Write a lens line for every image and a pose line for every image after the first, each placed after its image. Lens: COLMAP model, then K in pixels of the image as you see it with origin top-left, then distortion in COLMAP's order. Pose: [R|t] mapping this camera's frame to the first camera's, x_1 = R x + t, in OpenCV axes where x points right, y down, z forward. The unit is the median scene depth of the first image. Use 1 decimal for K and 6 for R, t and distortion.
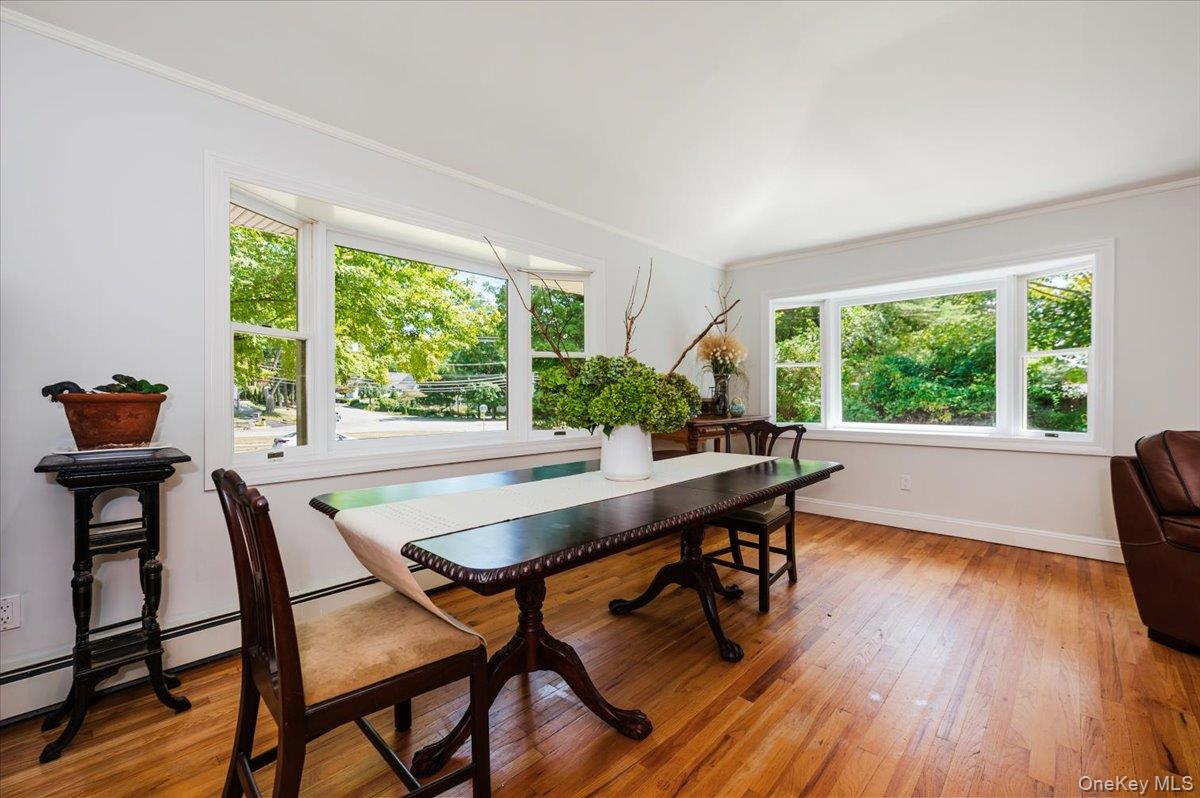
lens RADIAL K [[481.4, 0, 589.8], [0, 481.4, 394.0], [0, 0, 1]] dist [0.014411, -0.000047]
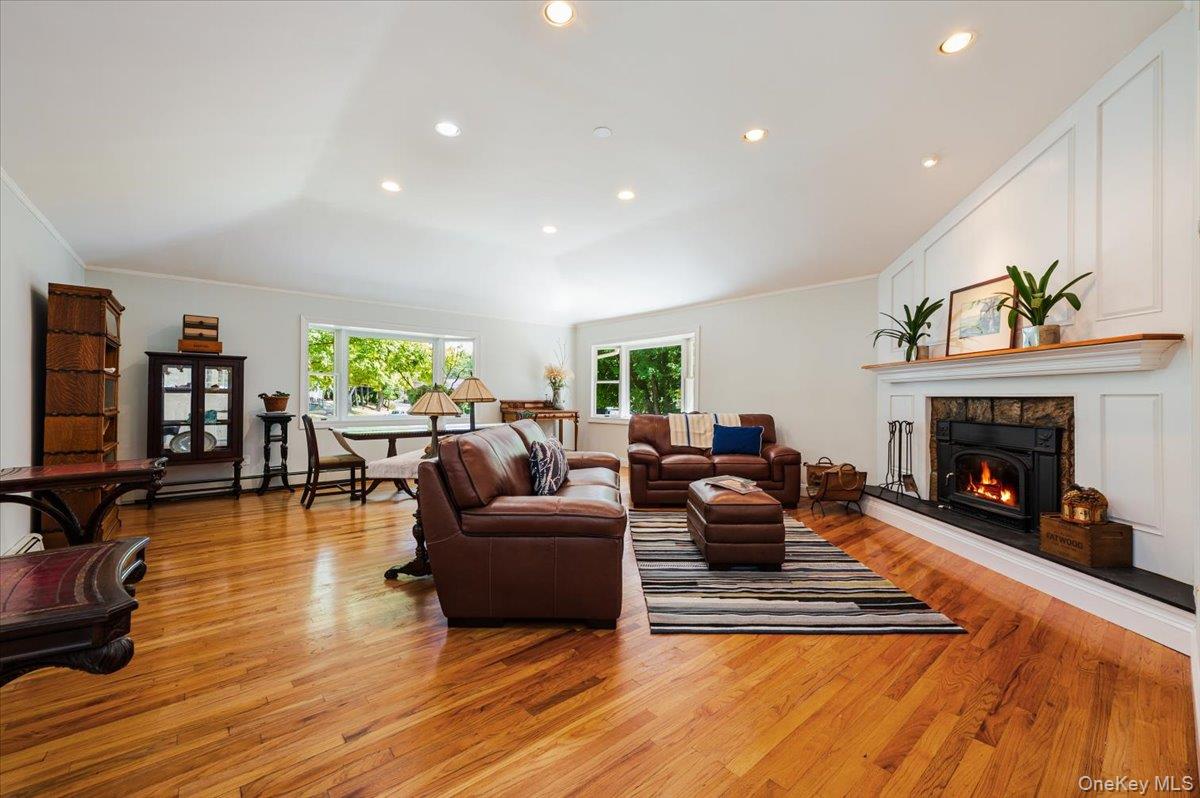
lens RADIAL K [[481.4, 0, 609.5], [0, 481.4, 399.9], [0, 0, 1]] dist [0.014411, -0.000047]
pose [[0.992318, 0.011889, -0.123141, 1.789074], [-0.010877, 0.999901, 0.008890, -0.032595], [0.123235, -0.007483, 0.992349, -2.102606]]
